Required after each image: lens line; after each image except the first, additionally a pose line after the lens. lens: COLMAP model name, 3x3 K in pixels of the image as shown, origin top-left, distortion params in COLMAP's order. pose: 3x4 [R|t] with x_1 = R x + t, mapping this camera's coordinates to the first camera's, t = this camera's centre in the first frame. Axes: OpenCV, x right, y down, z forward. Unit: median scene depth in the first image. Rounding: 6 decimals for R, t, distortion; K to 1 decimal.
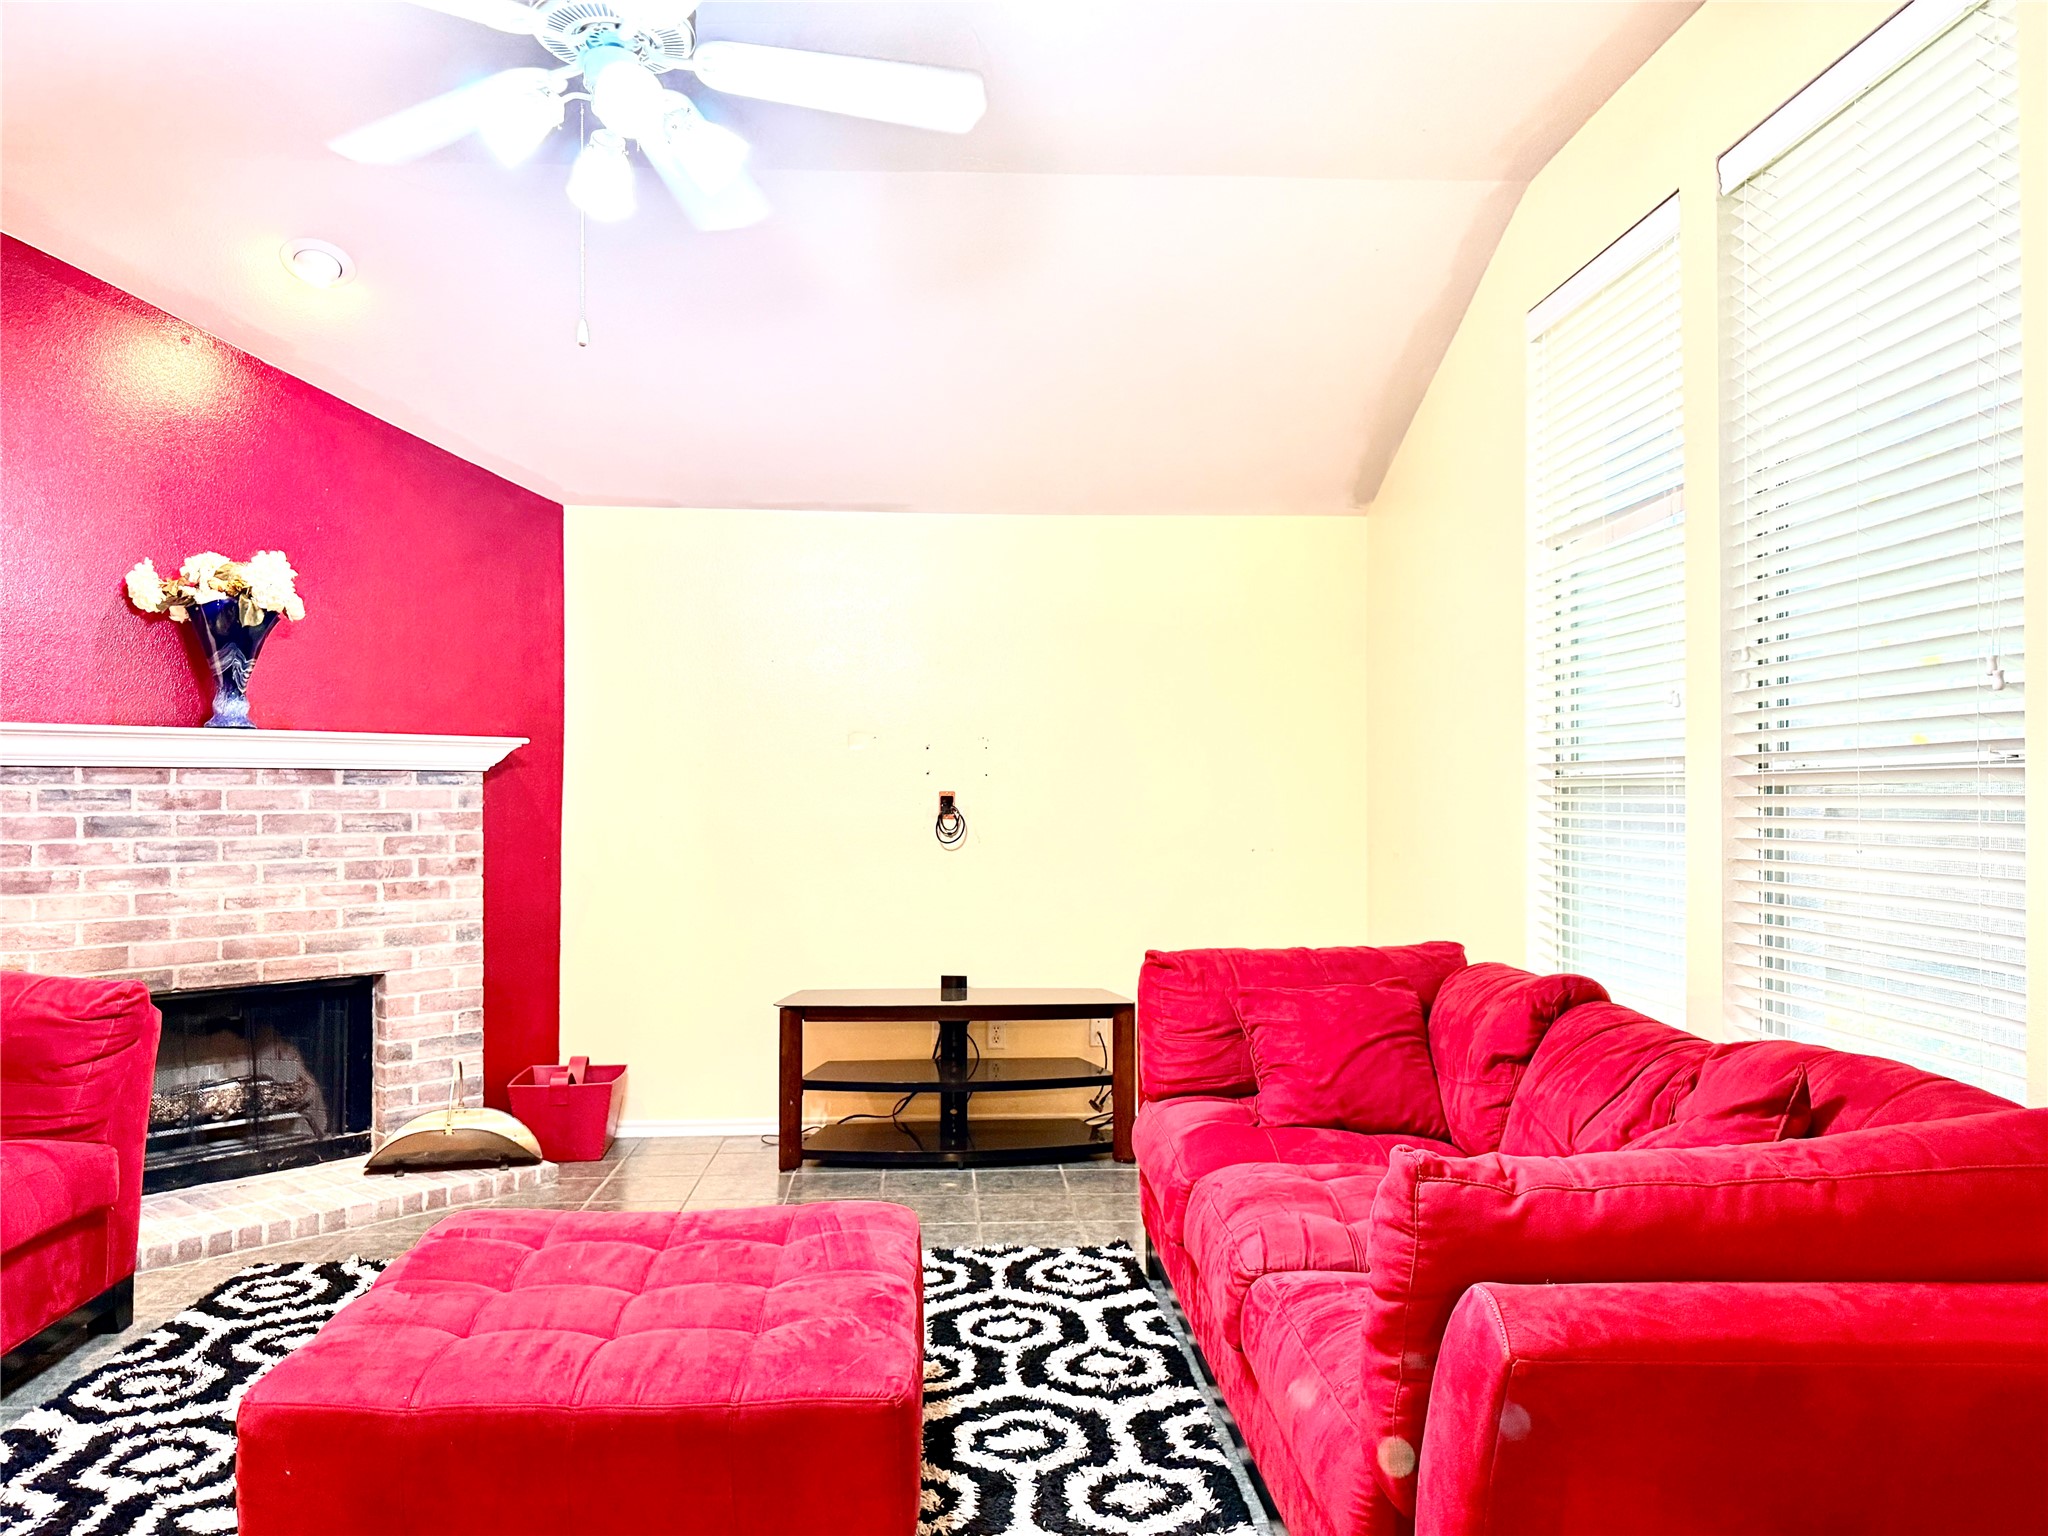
lens RADIAL K [[1461.2, 0, 1014.6], [0, 1461.2, 775.0], [0, 0, 1]] dist [0.001872, -0.002239]
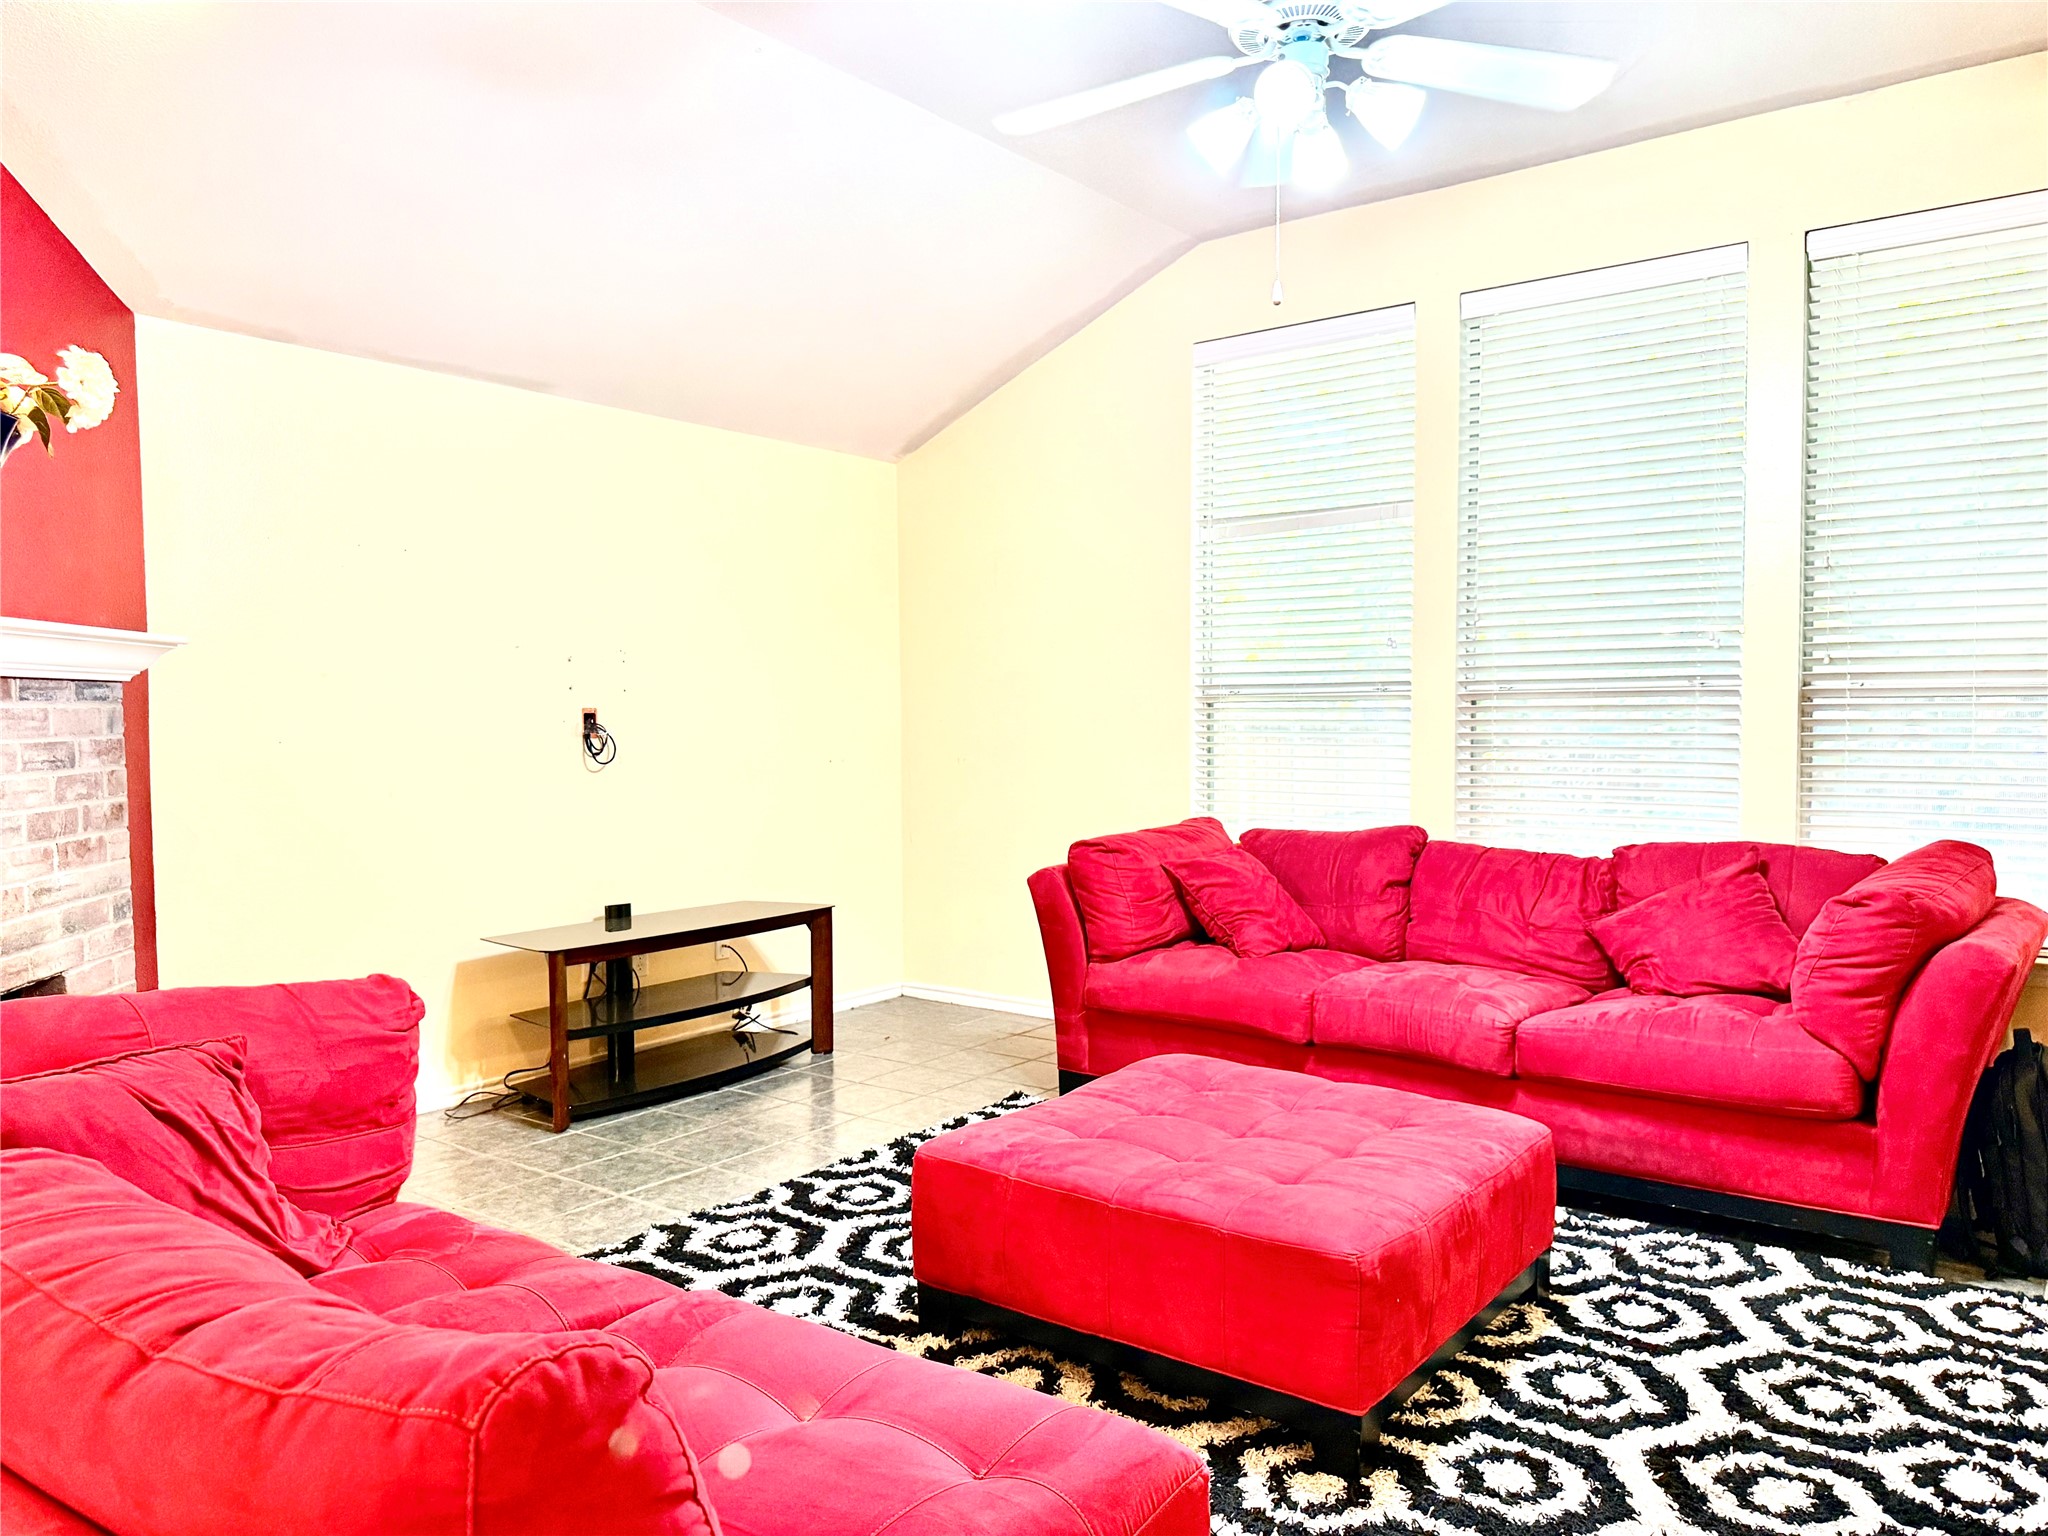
lens RADIAL K [[1461.2, 0, 1014.6], [0, 1461.2, 775.0], [0, 0, 1]] dist [0.001872, -0.002239]
pose [[0.650462, -0.038510, 0.758562, -0.713381], [-0.002742, 0.998588, 0.053047, 0.004146], [-0.759534, -0.036585, 0.649438, 0.231556]]
